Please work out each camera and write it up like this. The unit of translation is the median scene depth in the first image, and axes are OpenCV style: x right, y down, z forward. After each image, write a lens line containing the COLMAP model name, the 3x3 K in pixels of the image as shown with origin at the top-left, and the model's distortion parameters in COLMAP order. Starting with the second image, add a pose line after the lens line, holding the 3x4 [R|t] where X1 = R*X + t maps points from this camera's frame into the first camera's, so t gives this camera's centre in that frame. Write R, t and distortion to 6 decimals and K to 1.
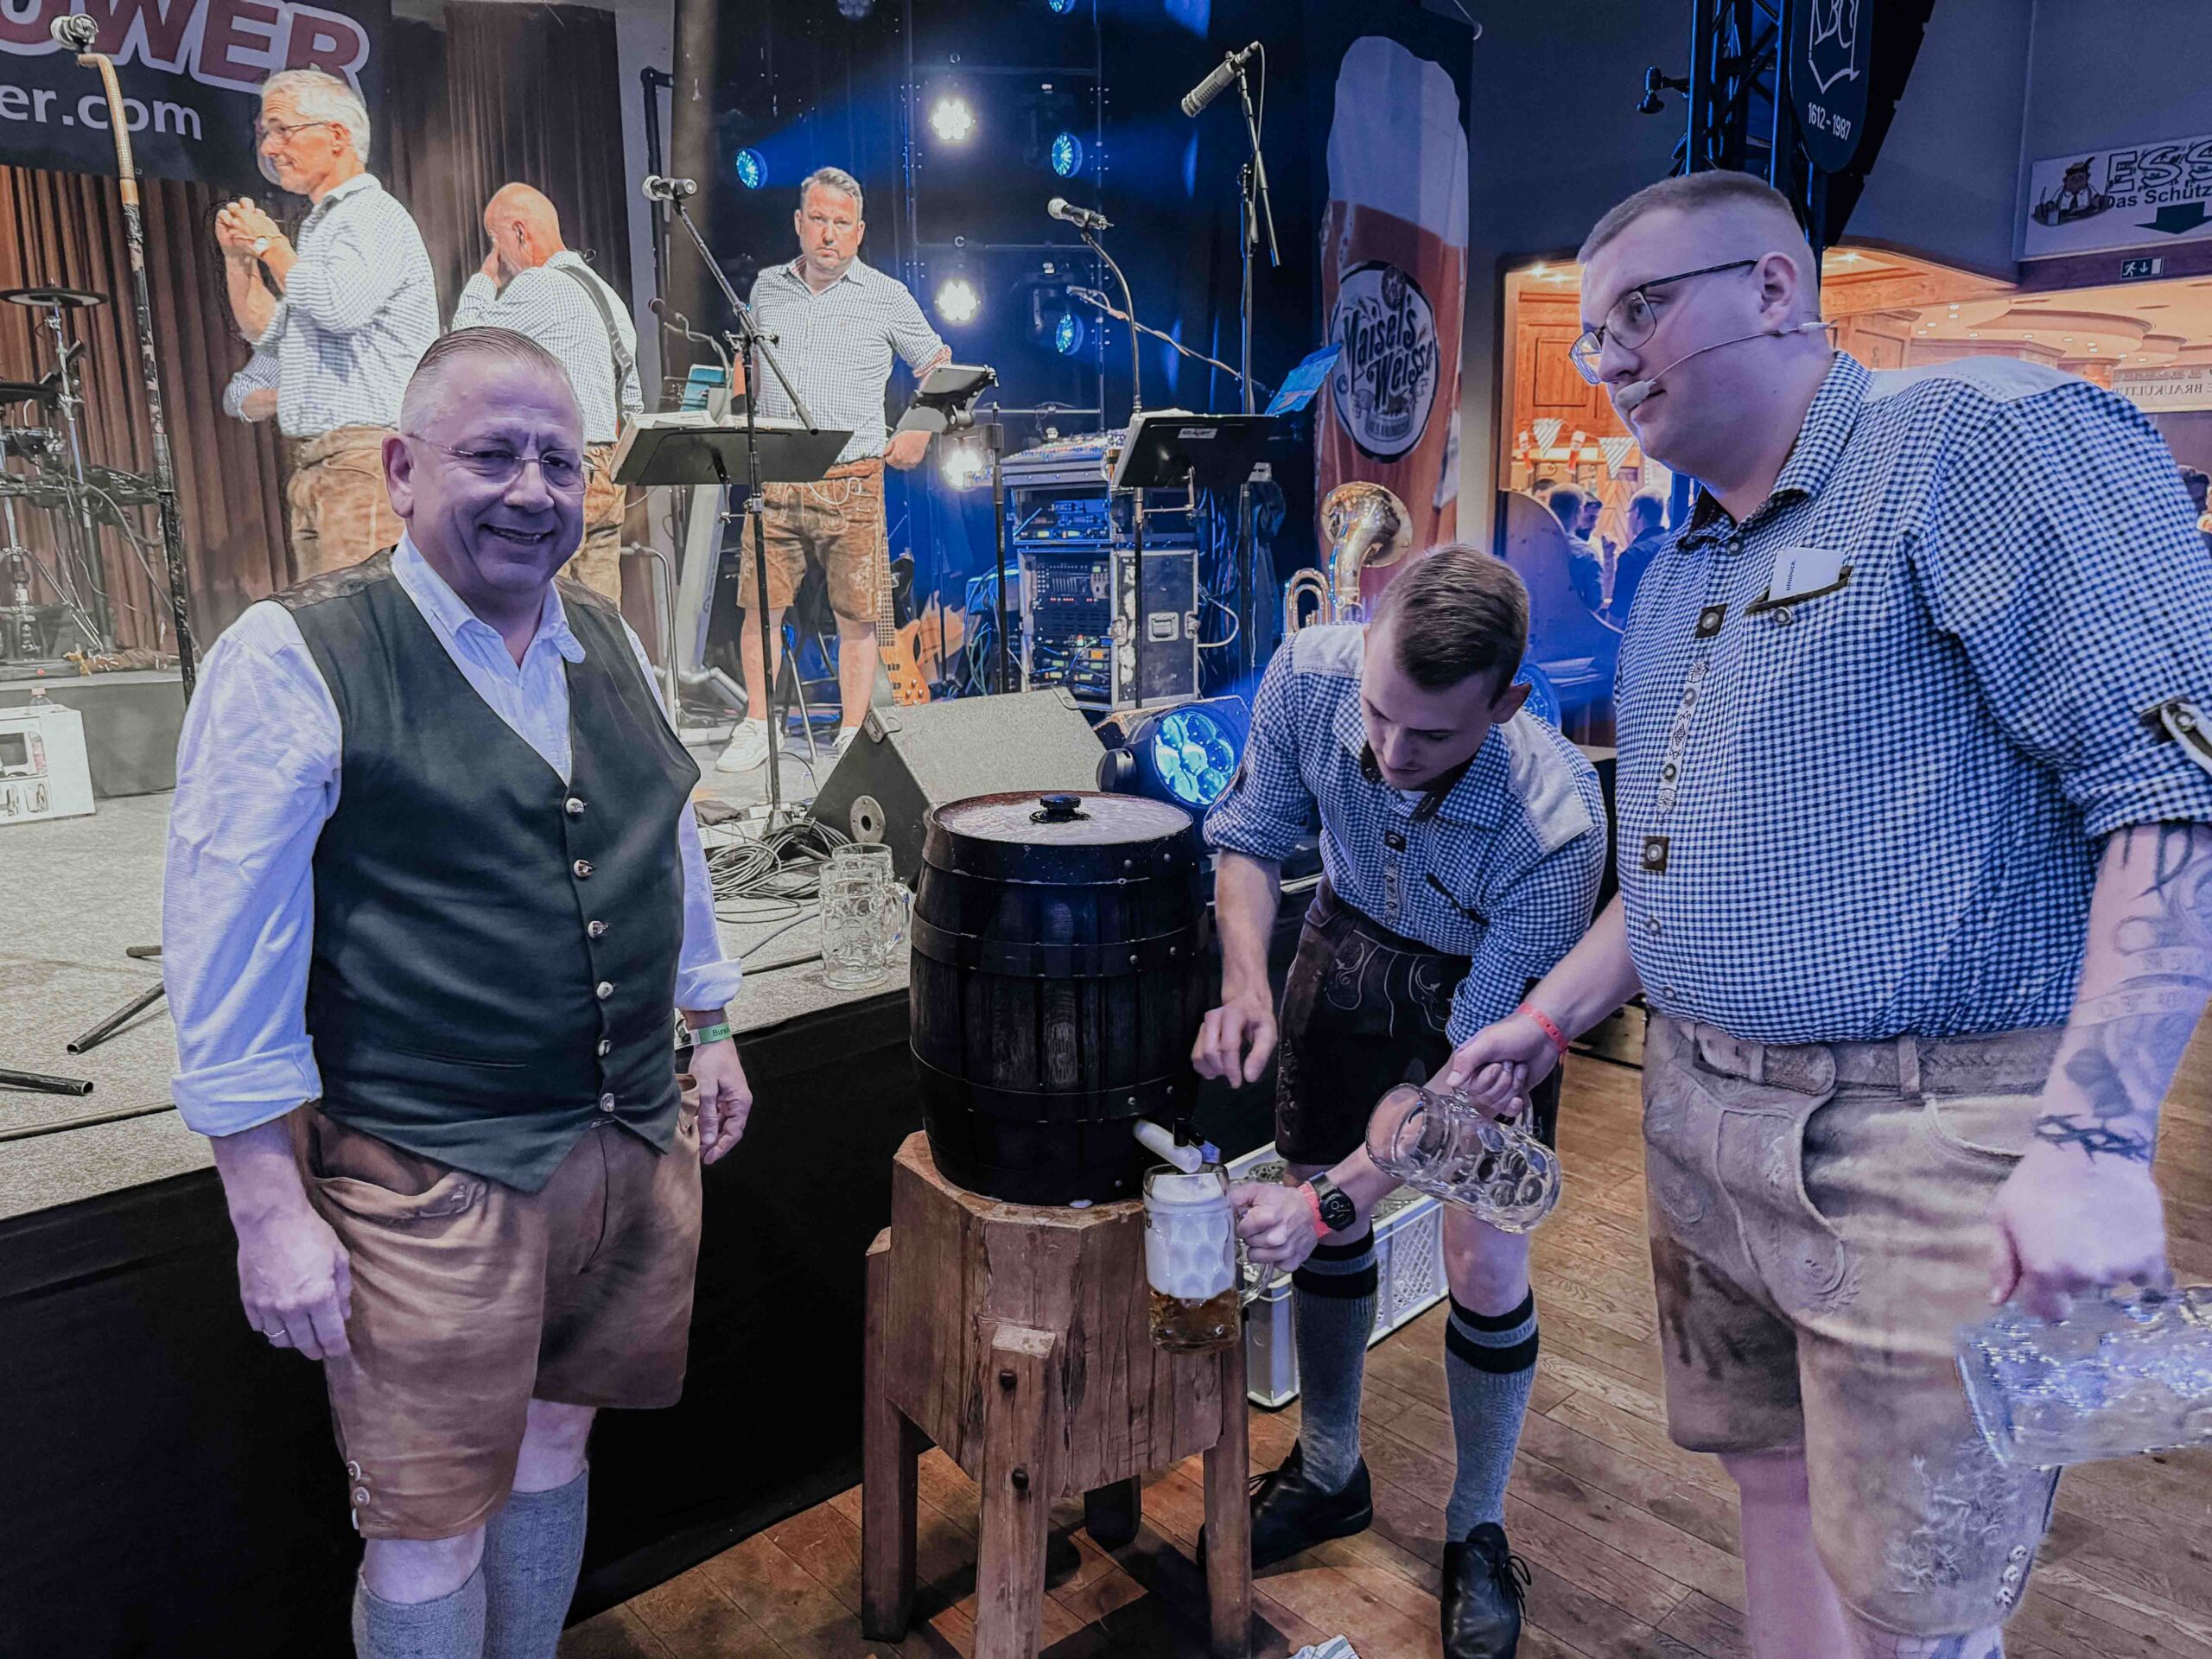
lens RADIAL K [[1563.5, 0, 1120.9], [0, 1563.5, 832.1], [0, 0, 1]] dist [0.021891, -0.025828]
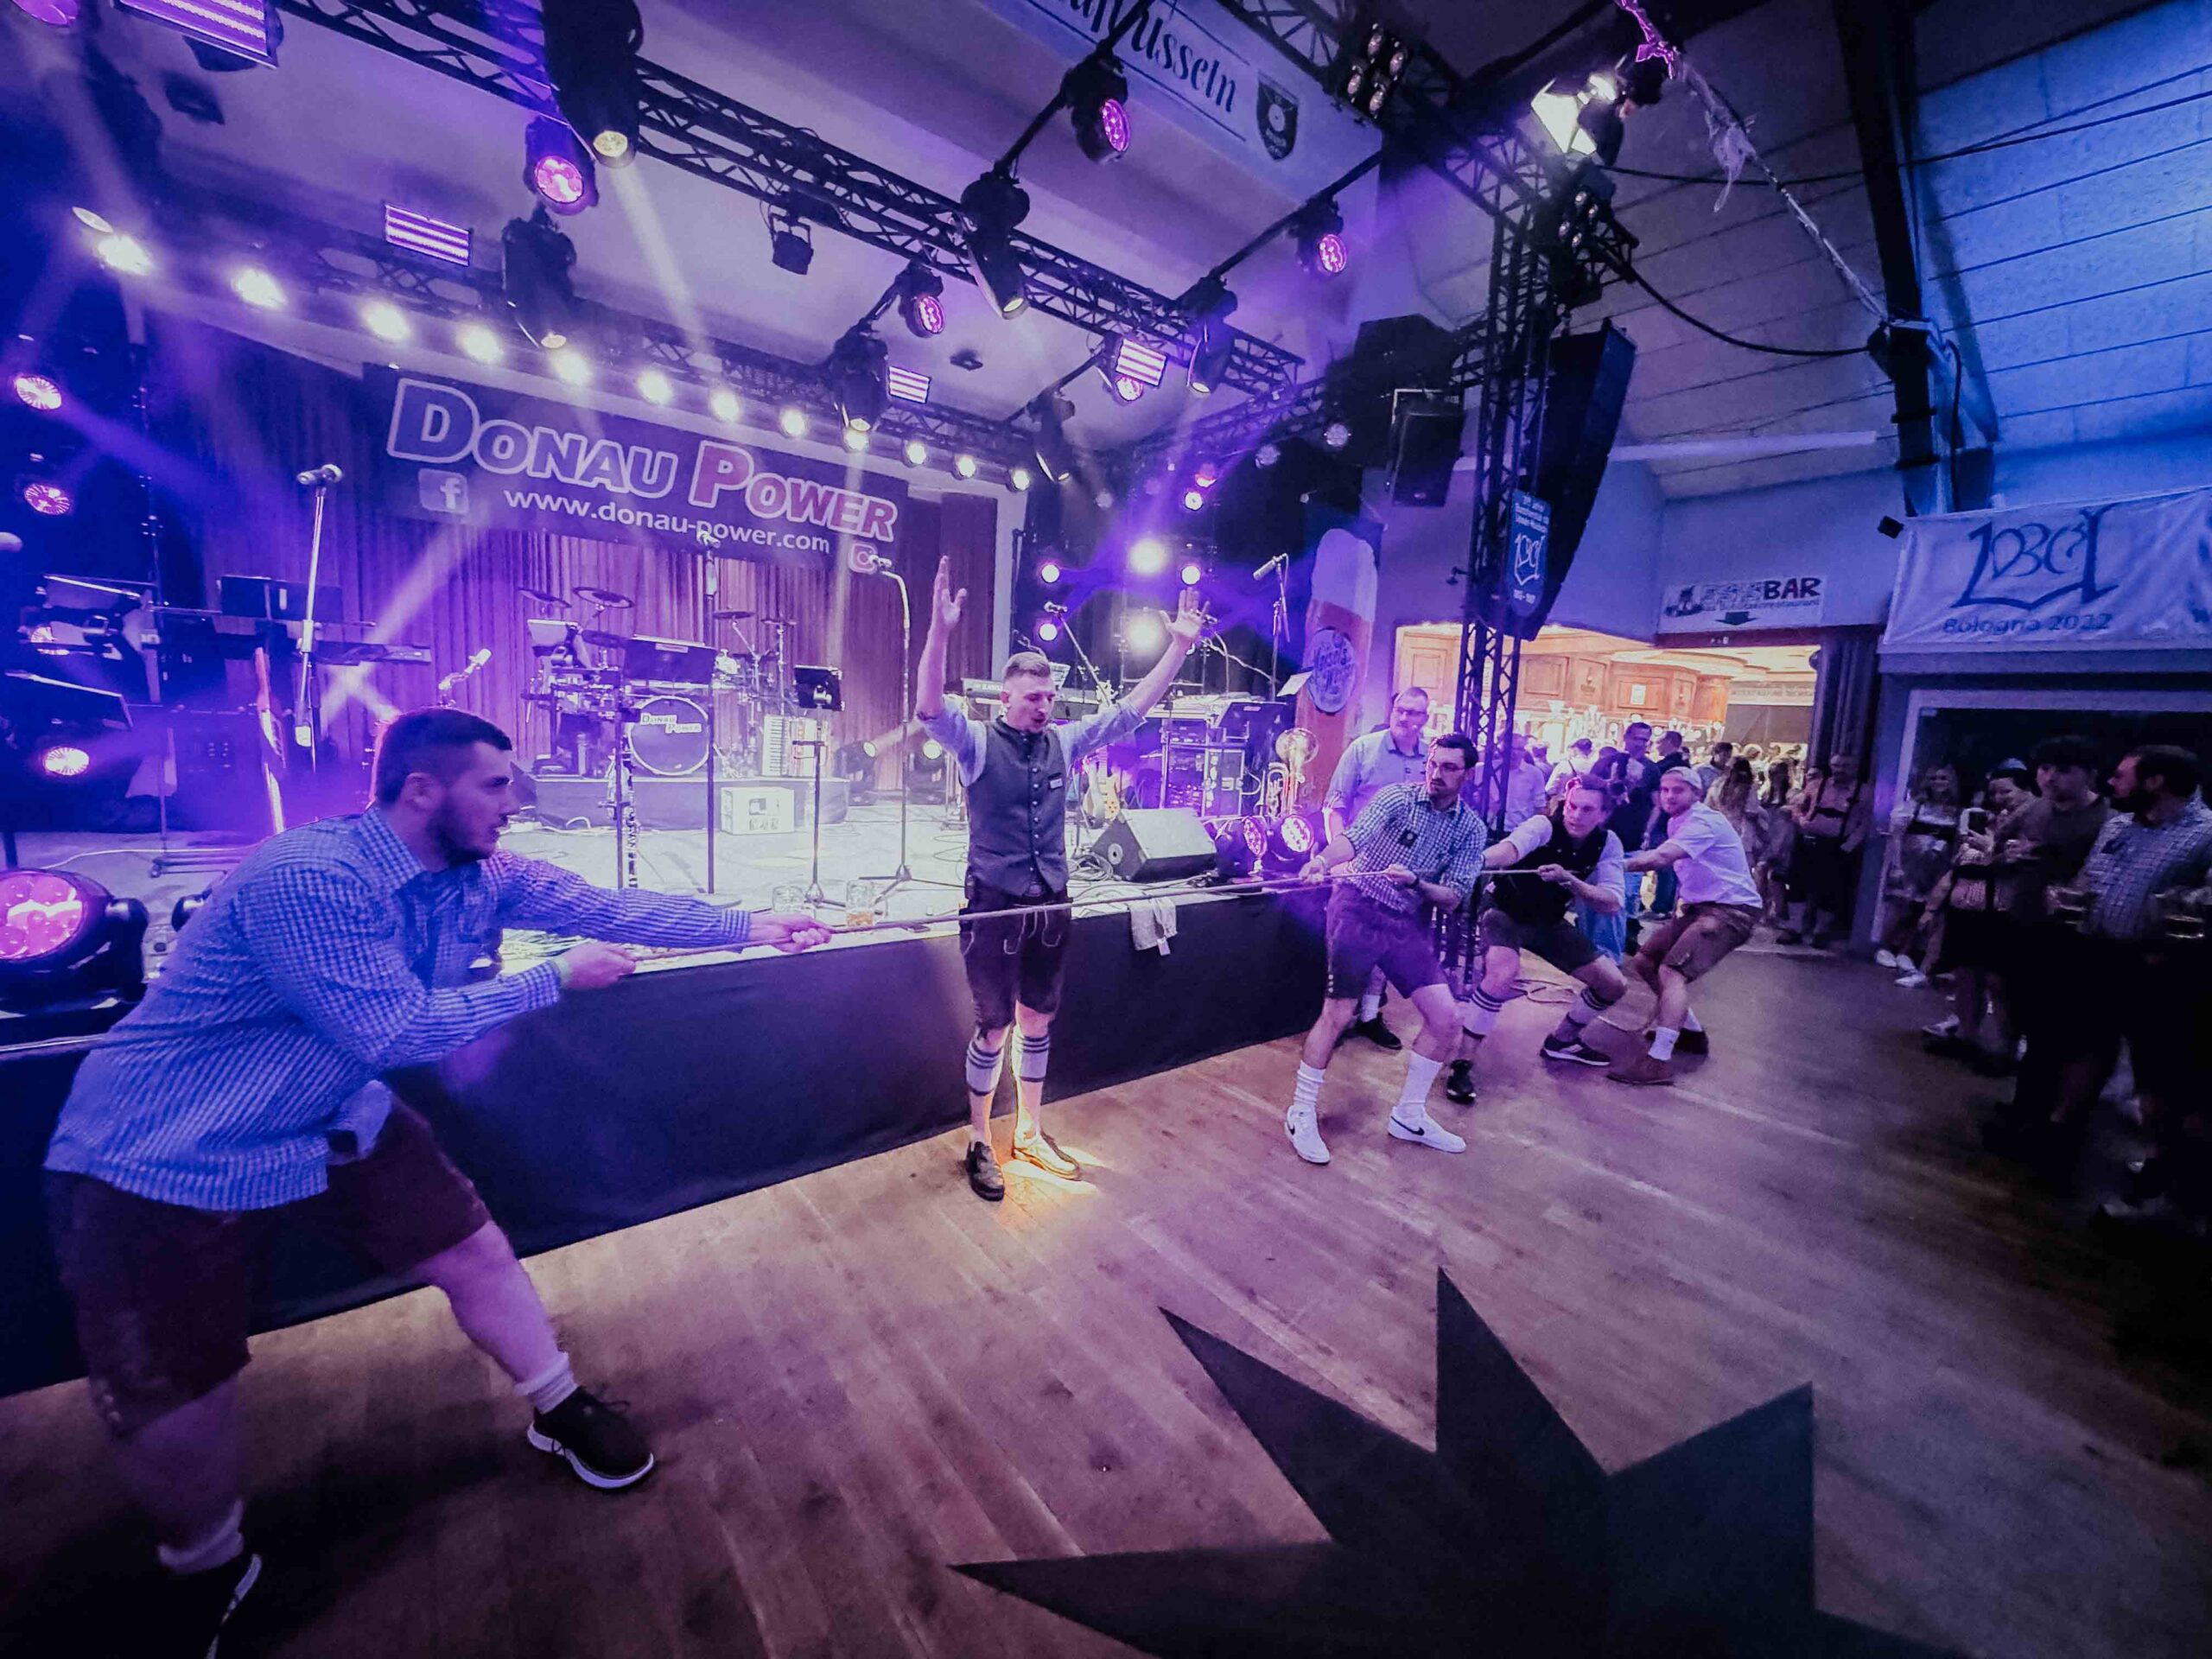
lens RADIAL K [[884.8, 0, 1103.4], [0, 884.8, 828.3], [0, 0, 1]] dist [-0.002937, 0.000282]
pose [[0.993774, 0.071833, -0.085162, -0.033011], [-0.077771, 0.994609, -0.068590, 0.030447], [0.079775, 0.074786, 0.994004, -0.259264]]
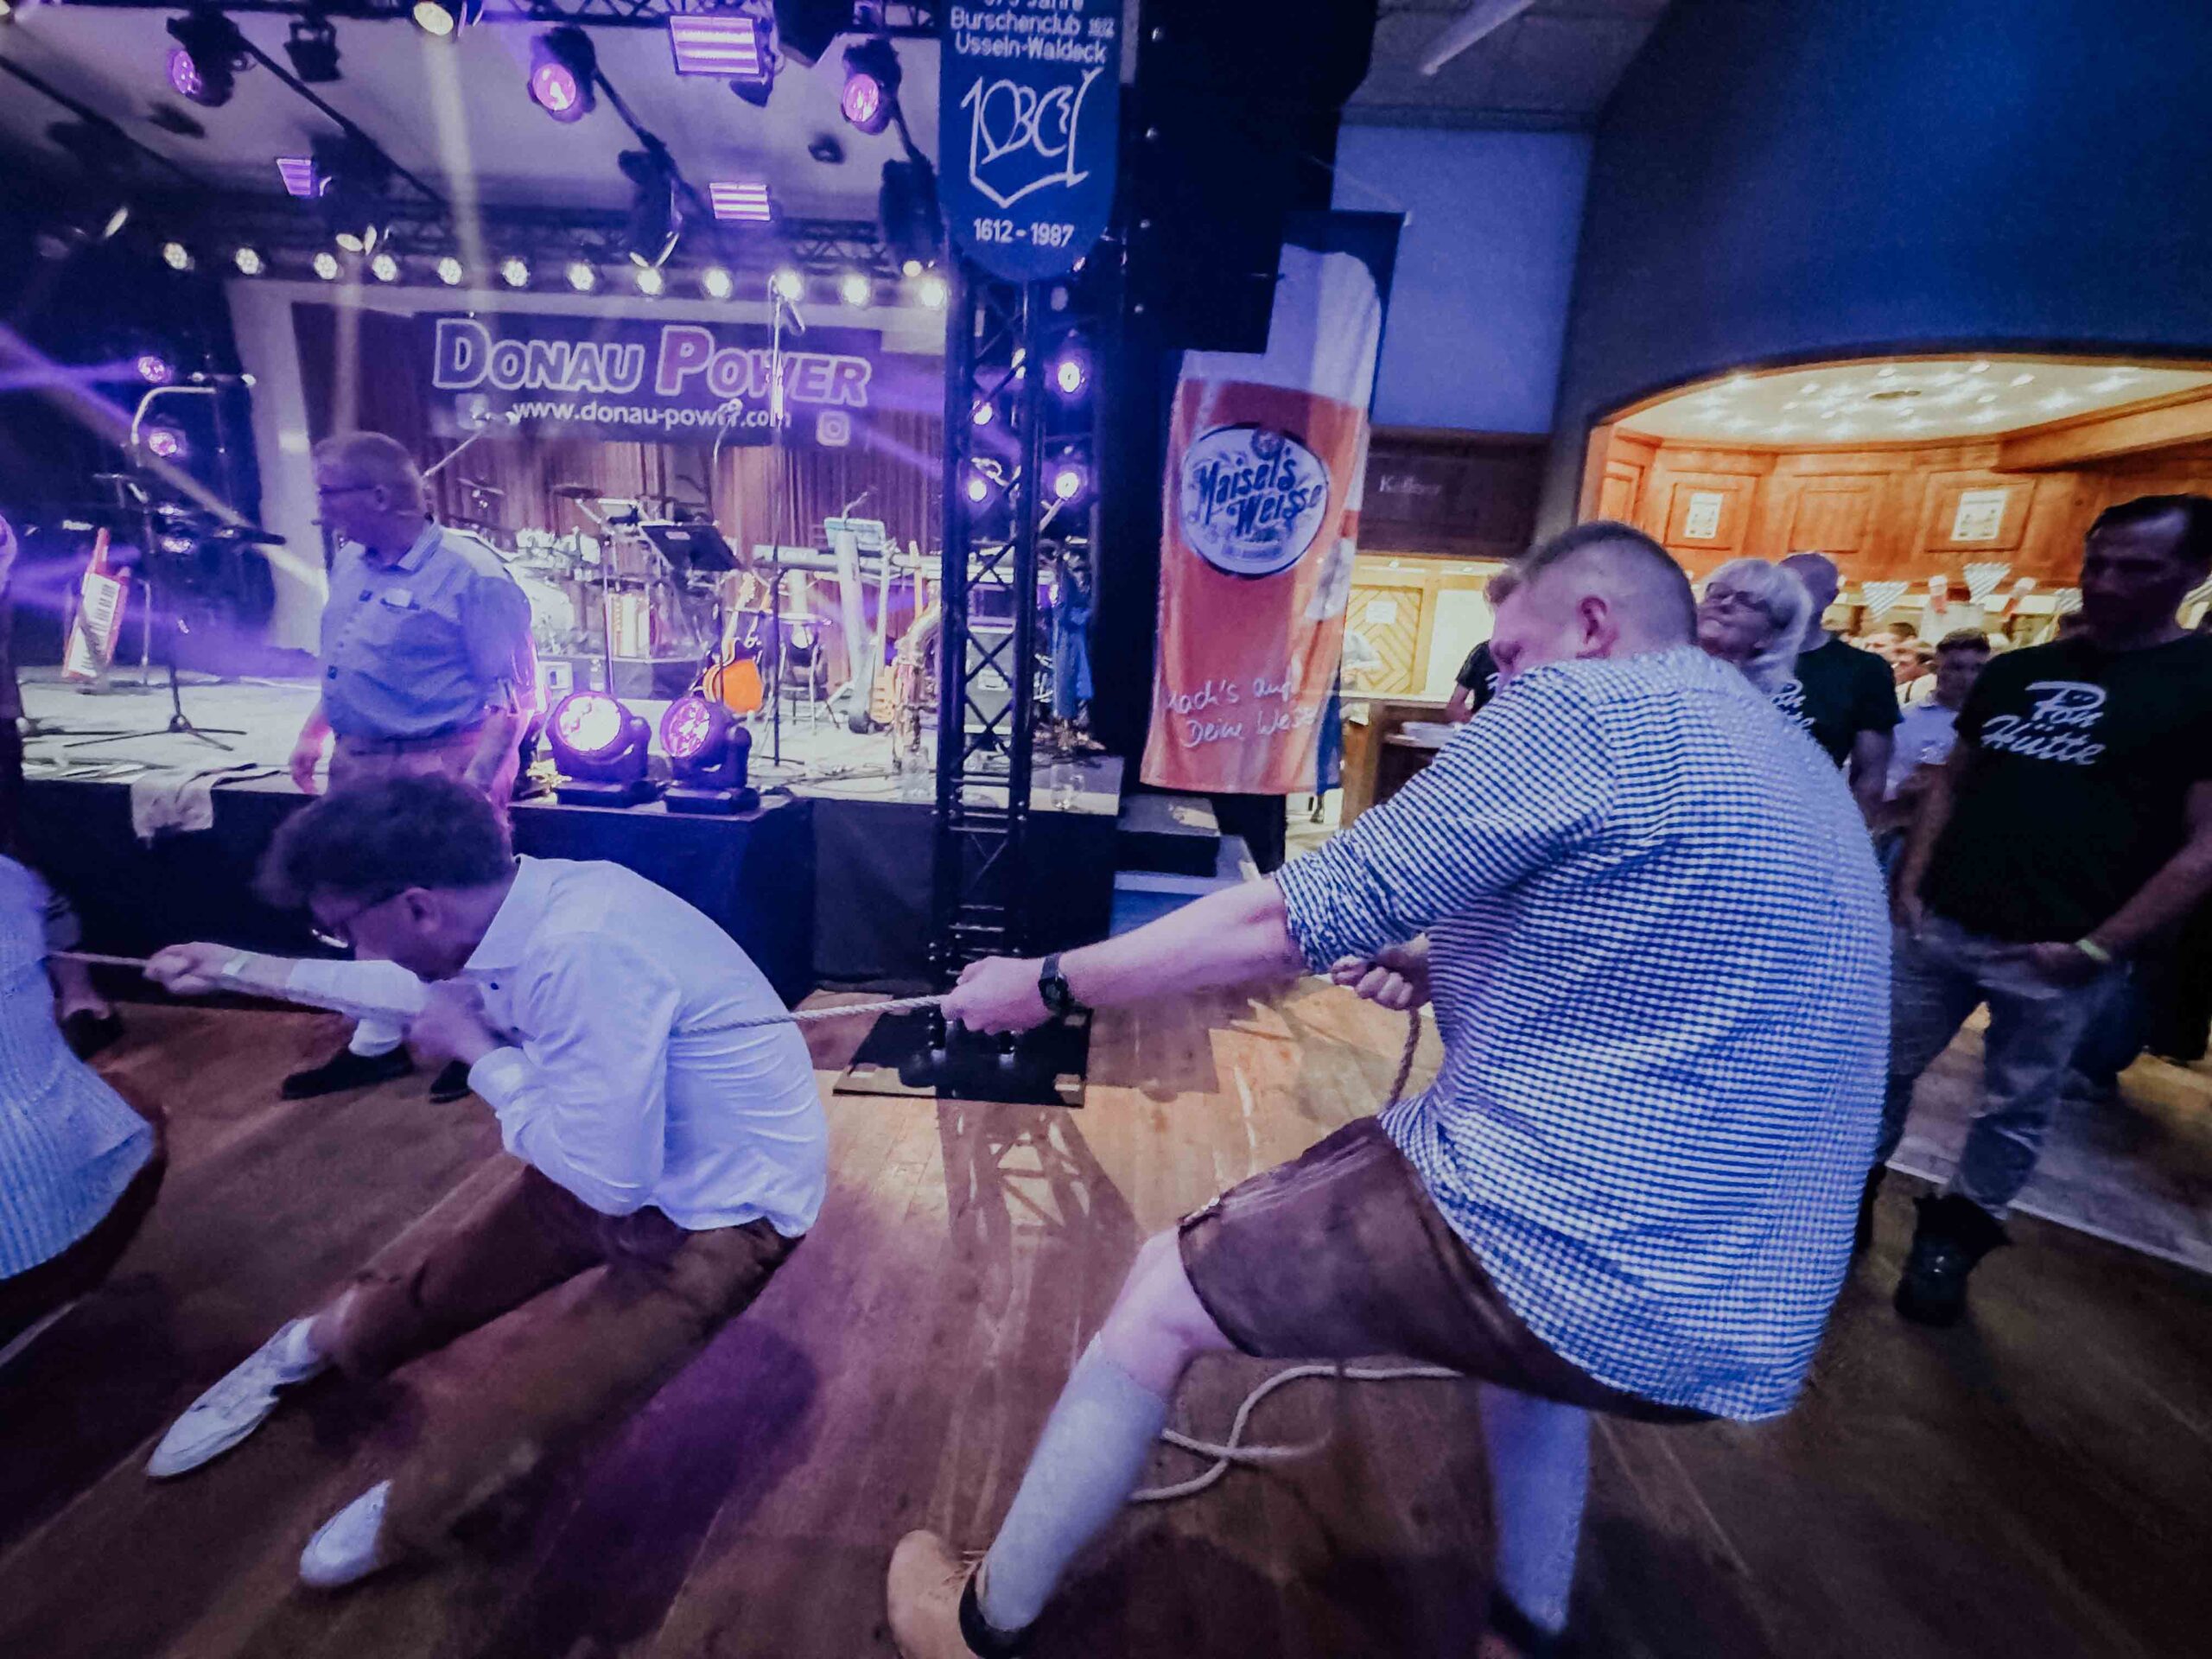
lens RADIAL K [[884.8, 0, 1104.5], [0, 884.8, 831.9], [0, 0, 1]] dist [-0.002937, 0.000282]
pose [[0.700179, 0.203935, -0.684222, 0.696472], [-0.194525, 0.976573, 0.092009, -0.085247], [0.686957, 0.068675, 0.723446, 0.447509]]
